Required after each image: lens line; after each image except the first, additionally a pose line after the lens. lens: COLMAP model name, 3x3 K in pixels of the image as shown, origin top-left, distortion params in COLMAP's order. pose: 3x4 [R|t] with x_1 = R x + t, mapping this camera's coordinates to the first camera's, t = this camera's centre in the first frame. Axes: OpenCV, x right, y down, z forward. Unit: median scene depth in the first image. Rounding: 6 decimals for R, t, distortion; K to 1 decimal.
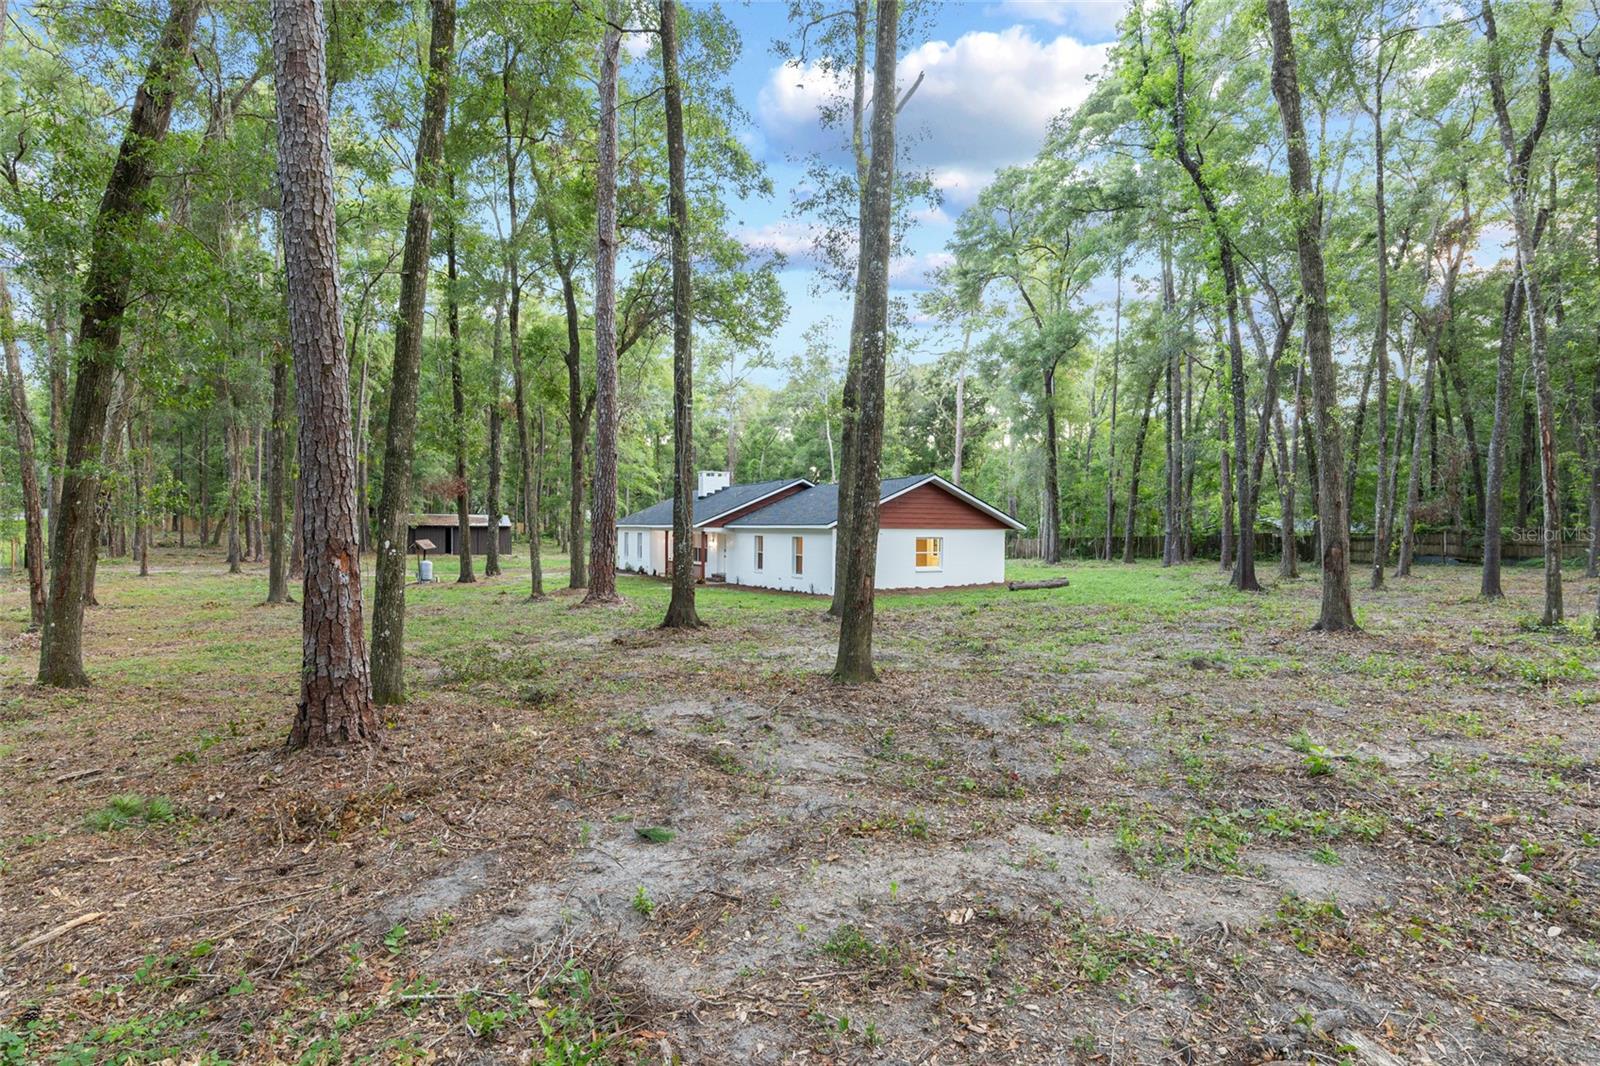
lens RADIAL K [[780.6, 0, 802.3], [0, 780.6, 533.6], [0, 0, 1]] dist [-0.004801, 0.000209]
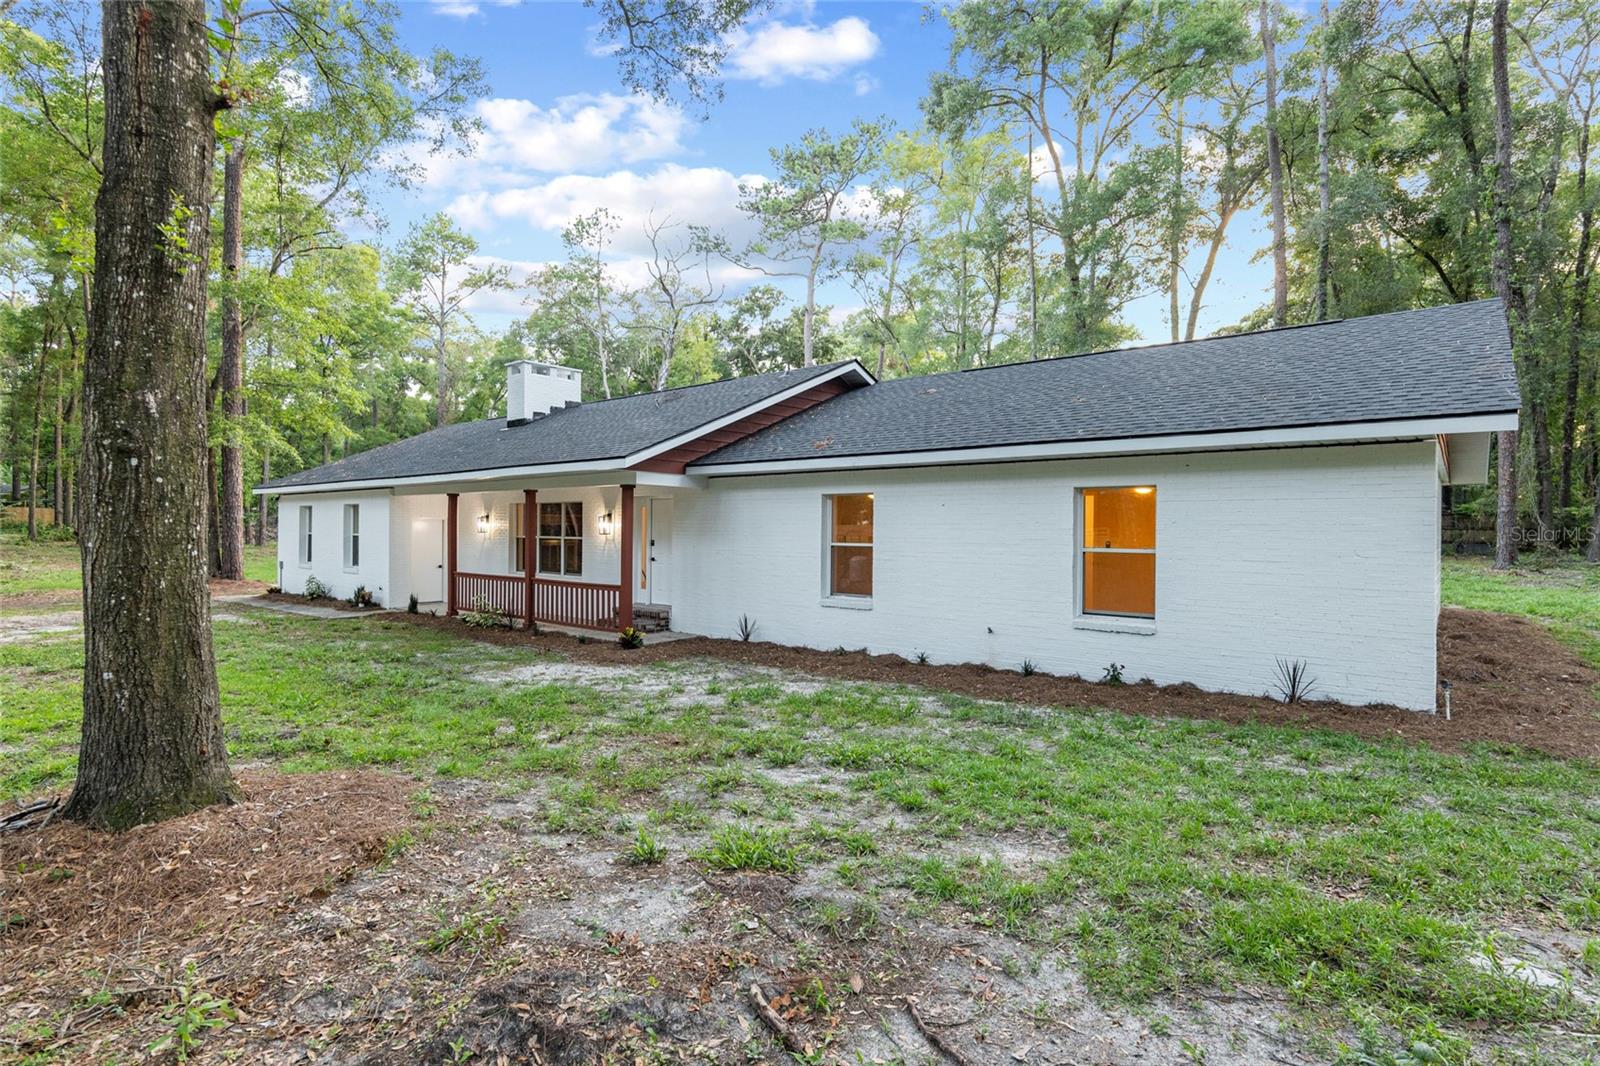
lens RADIAL K [[780.6, 0, 795.9], [0, 780.6, 533.3], [0, 0, 1]] dist [-0.004801, 0.000209]
pose [[0.921513, -0.000799, 0.388346, -0.177836], [0.000723, 1.000000, 0.000344, 0.016475], [-0.388346, -0.000036, 0.921514, 0.627843]]
